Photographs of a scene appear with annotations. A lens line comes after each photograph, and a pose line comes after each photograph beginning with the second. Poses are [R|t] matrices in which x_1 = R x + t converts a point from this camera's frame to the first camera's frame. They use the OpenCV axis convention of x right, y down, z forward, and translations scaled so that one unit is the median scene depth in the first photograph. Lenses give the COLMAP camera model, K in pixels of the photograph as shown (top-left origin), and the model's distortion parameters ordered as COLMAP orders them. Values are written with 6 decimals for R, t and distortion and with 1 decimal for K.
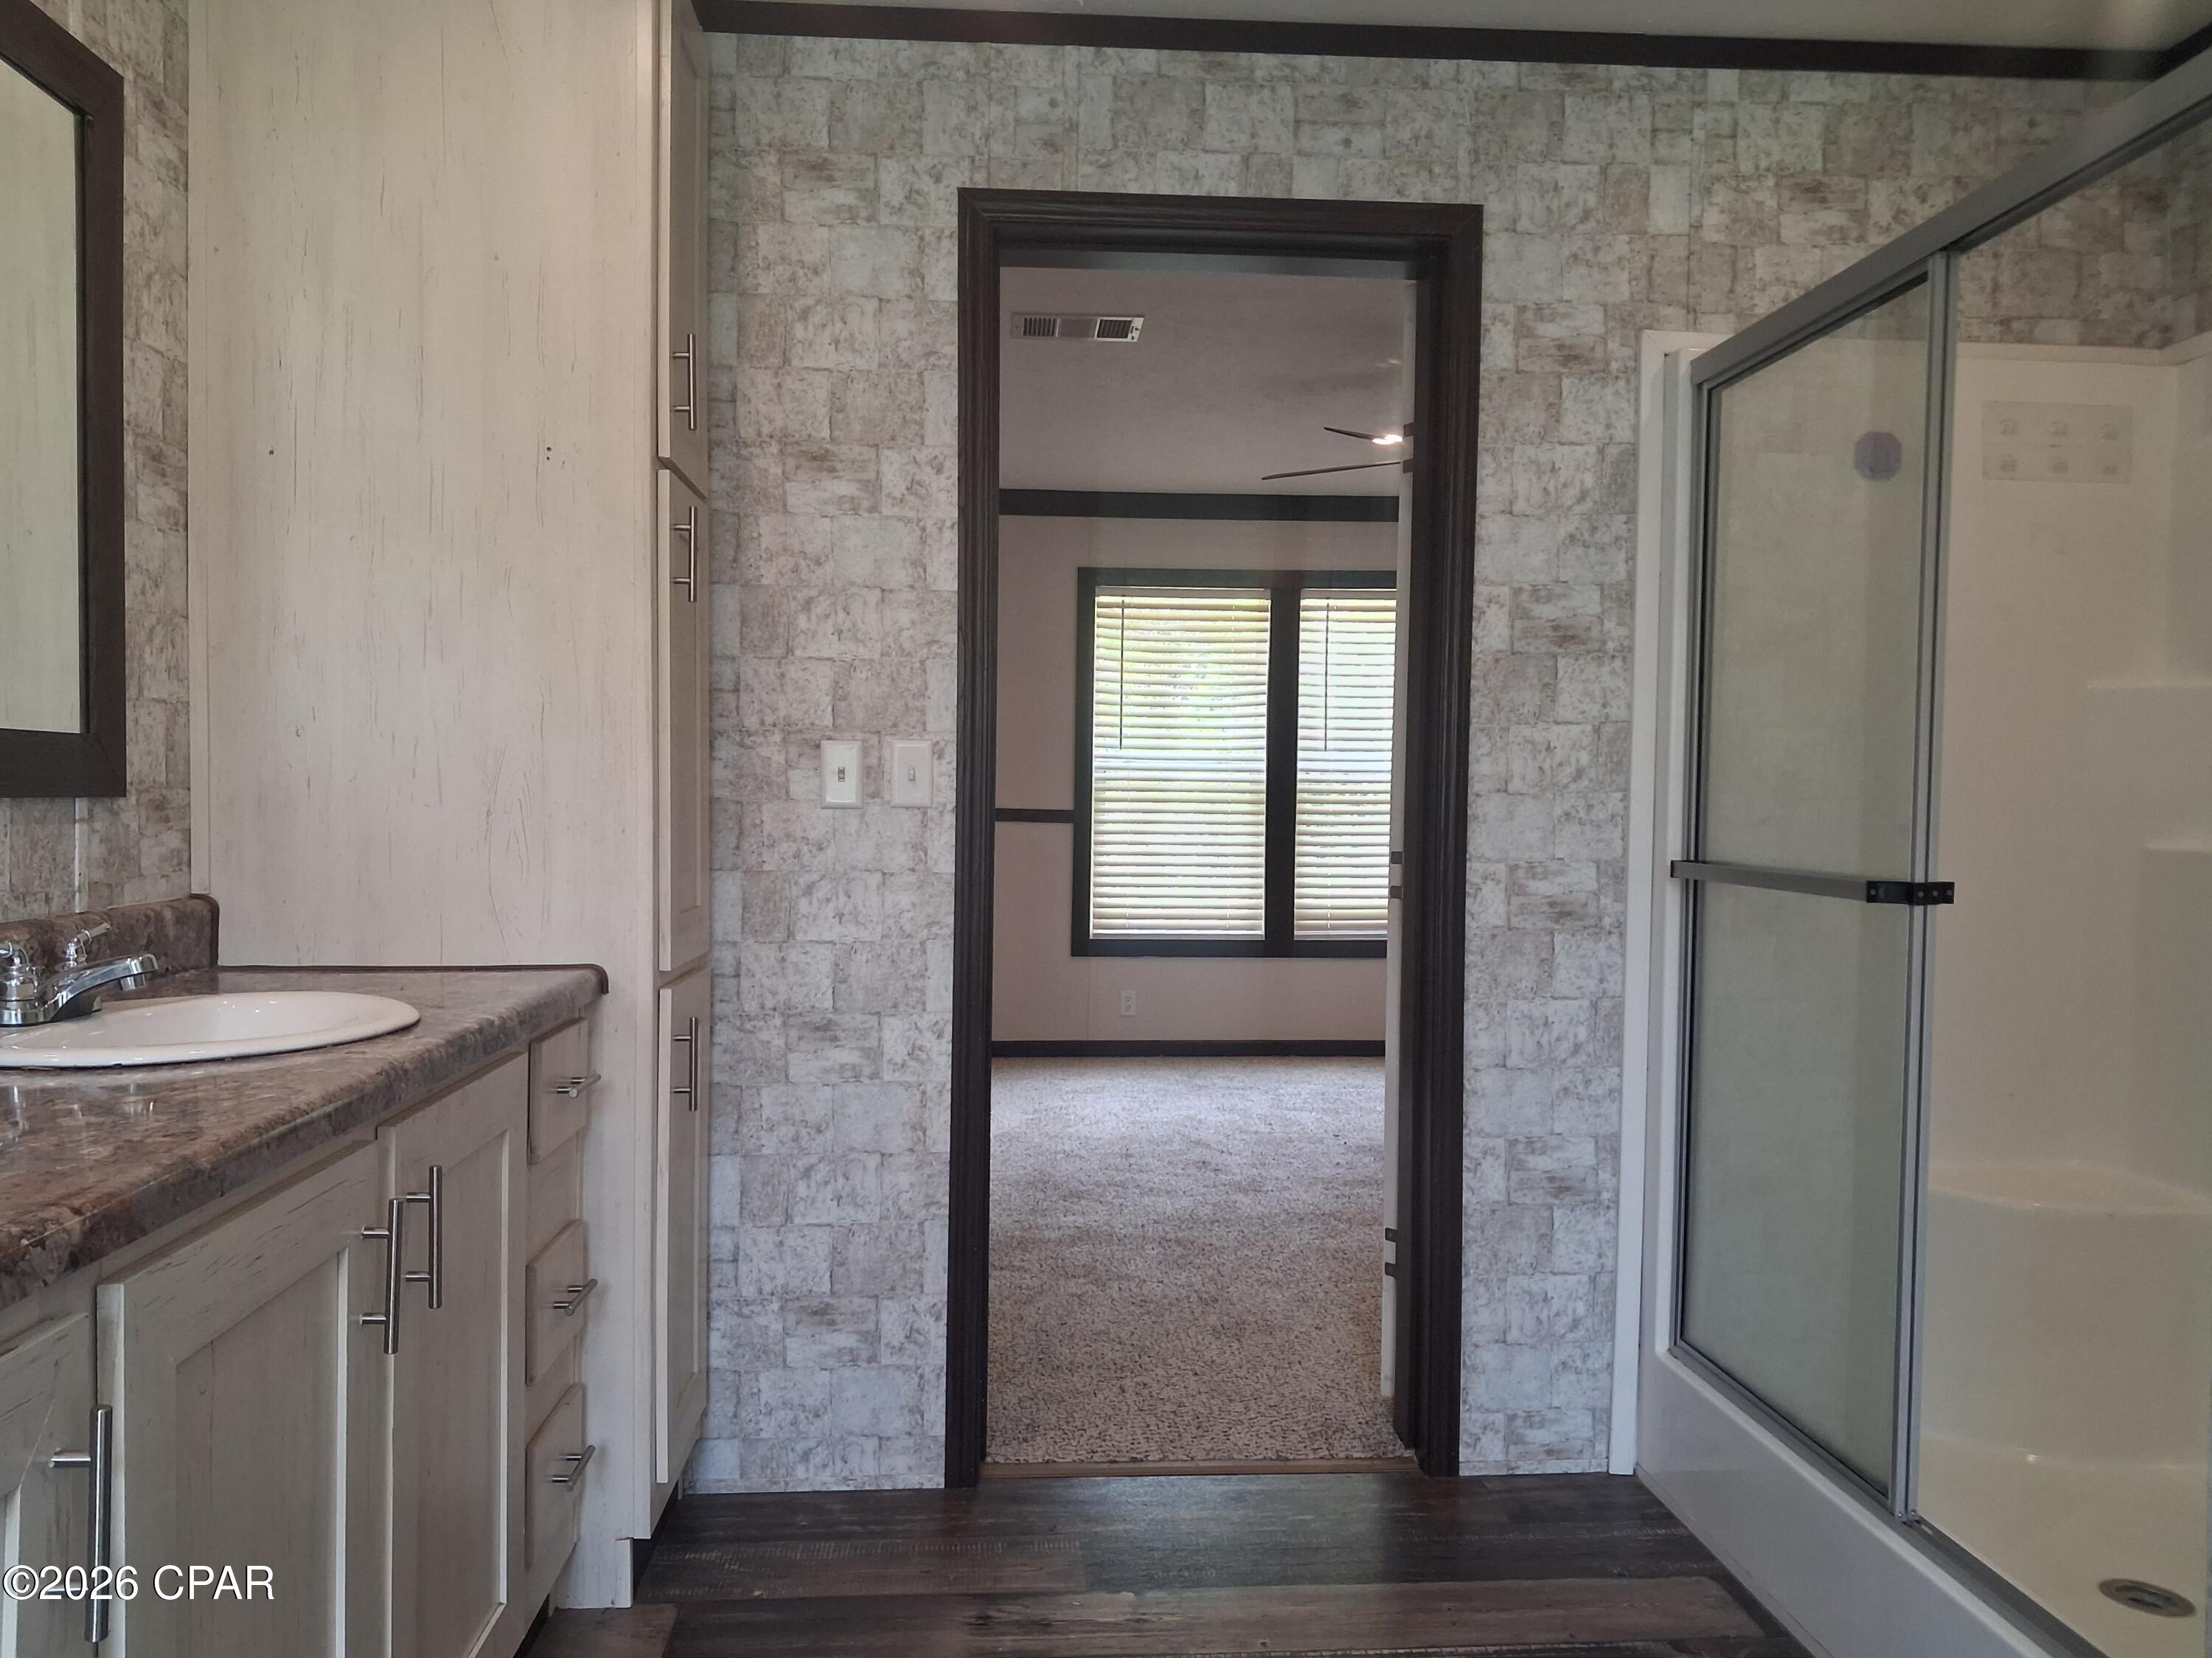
lens RADIAL K [[1734.9, 0, 1103.0], [0, 1734.9, 909.9], [0, 0, 1]] dist [-0.007355, -0.012928]
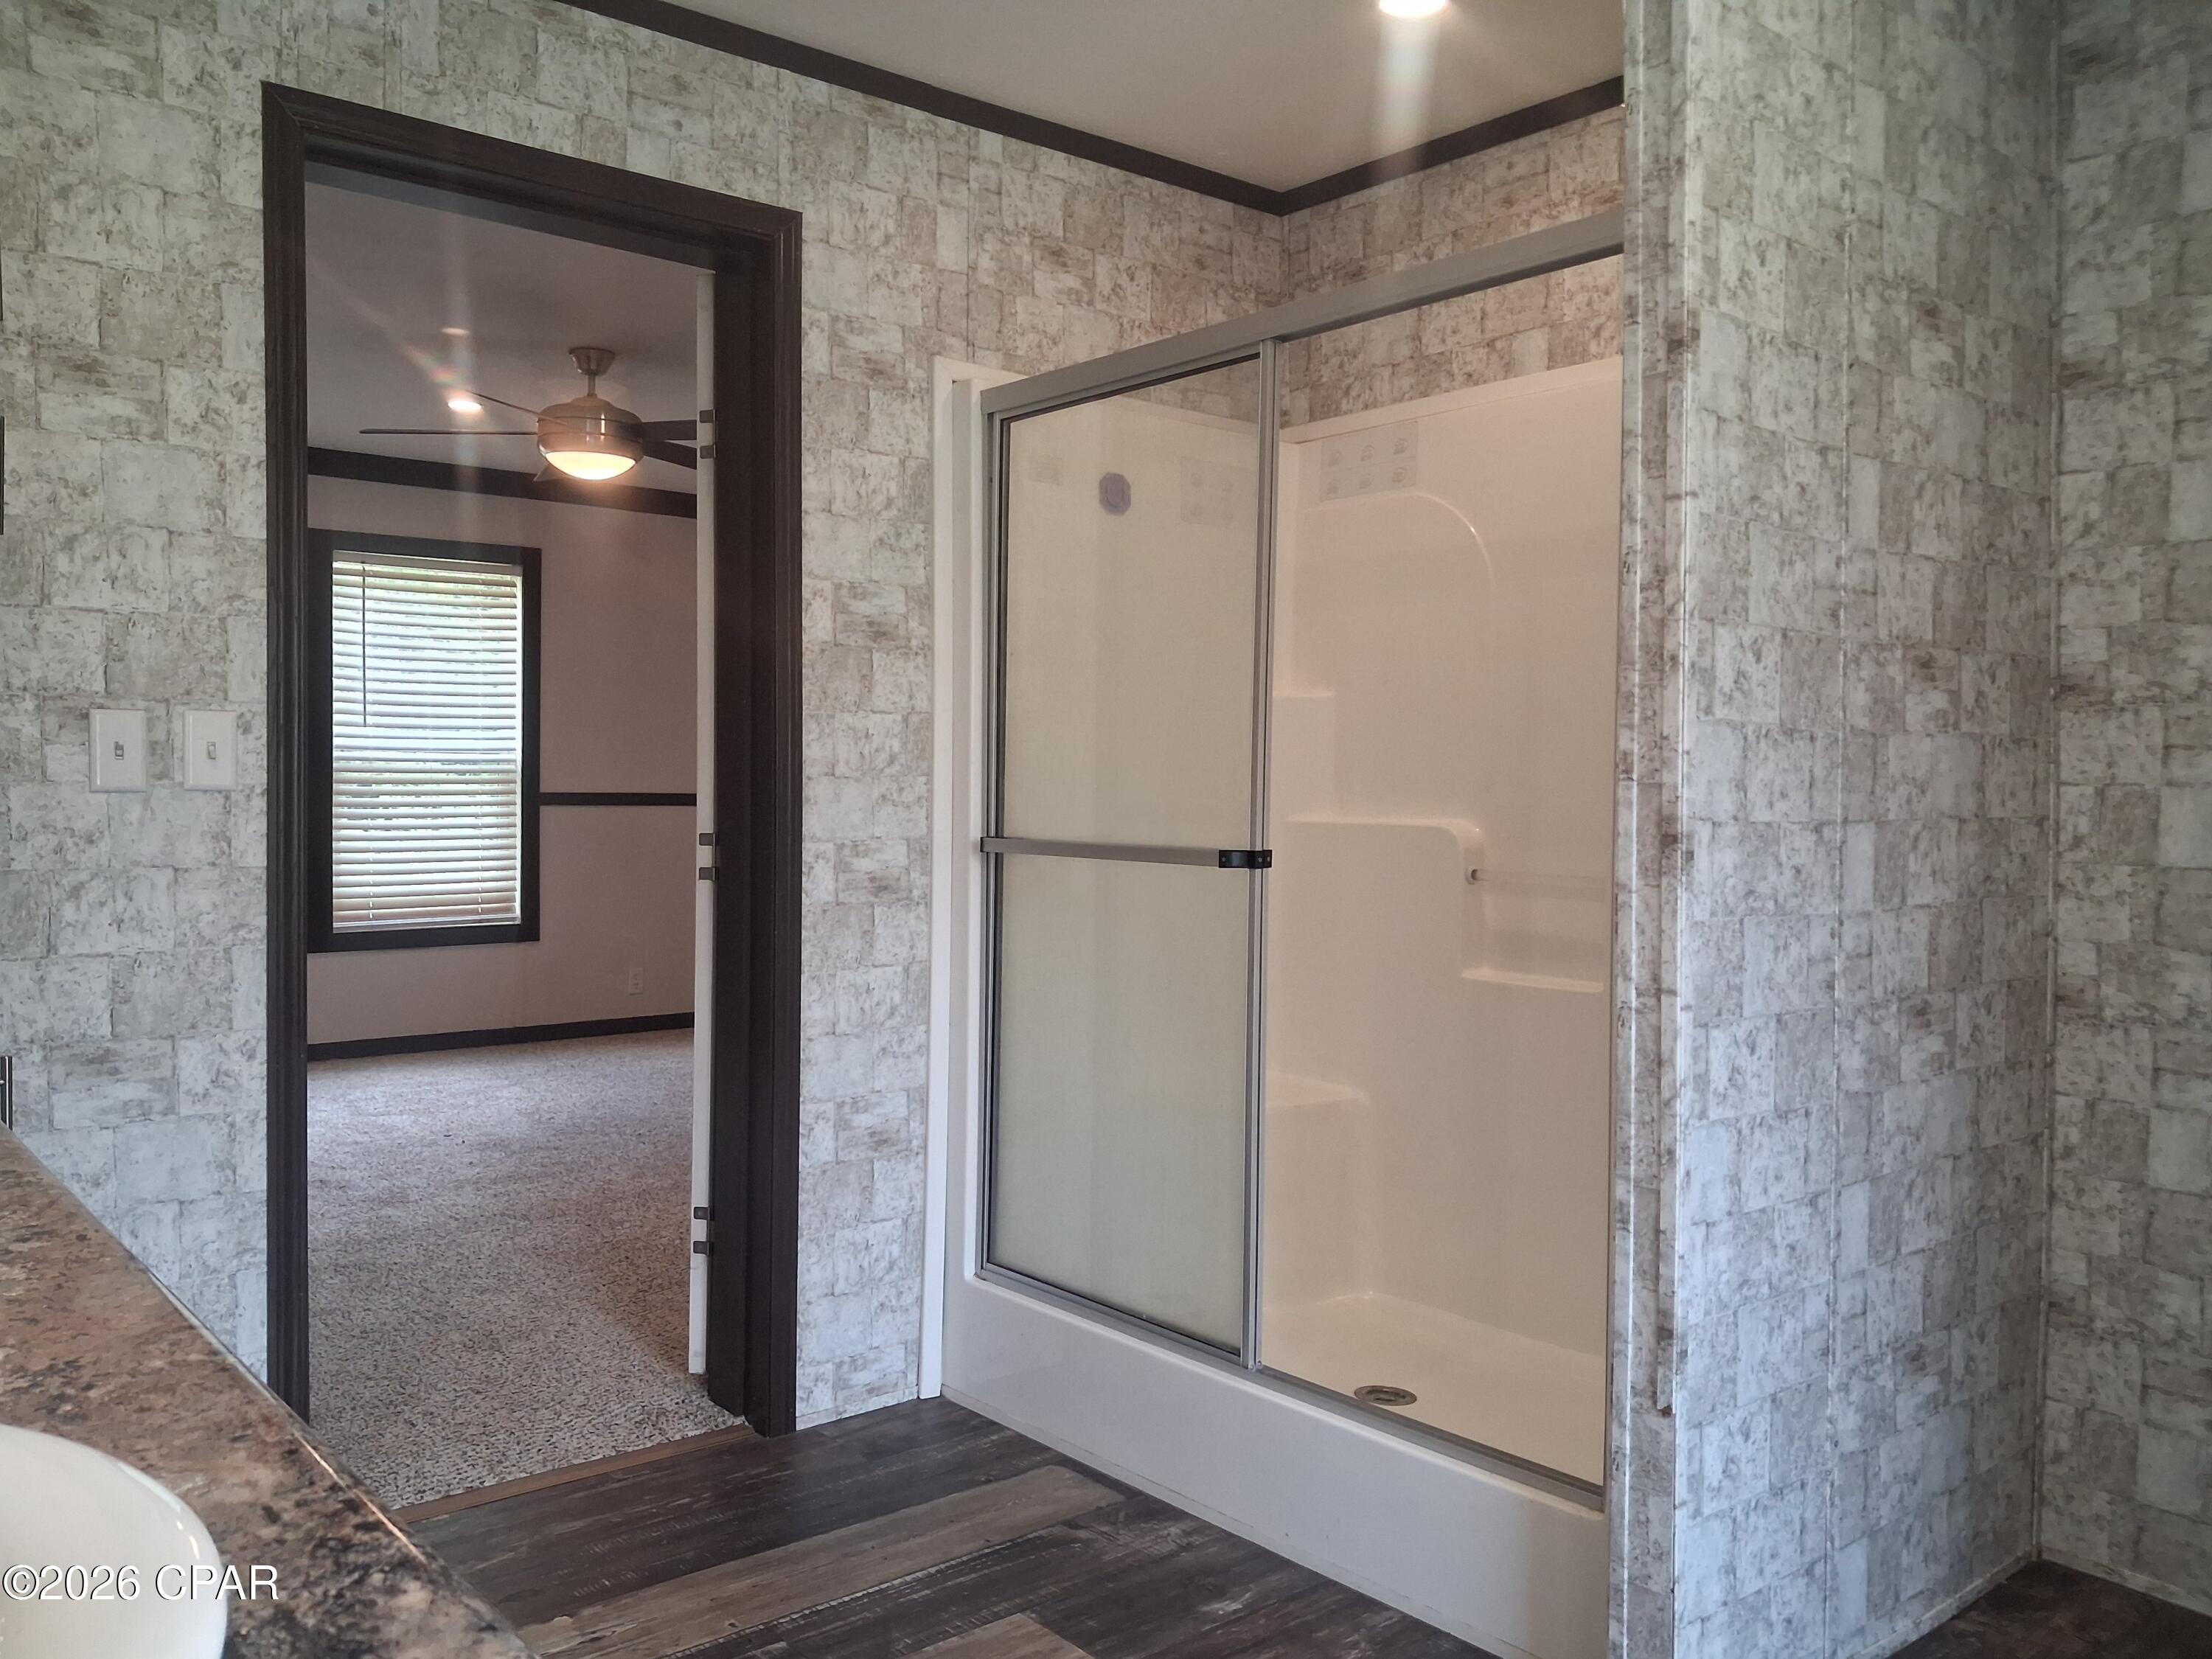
lens RADIAL K [[1746.6, 0, 991.6], [0, 1746.6, 889.3], [0, 0, 1]] dist [0.133903, -0.348957]
pose [[0.801993, -0.036168, 0.596237, -0.327069], [0.035596, 0.999285, 0.012738, -0.008333], [-0.596271, 0.011008, 0.802707, 0.078320]]
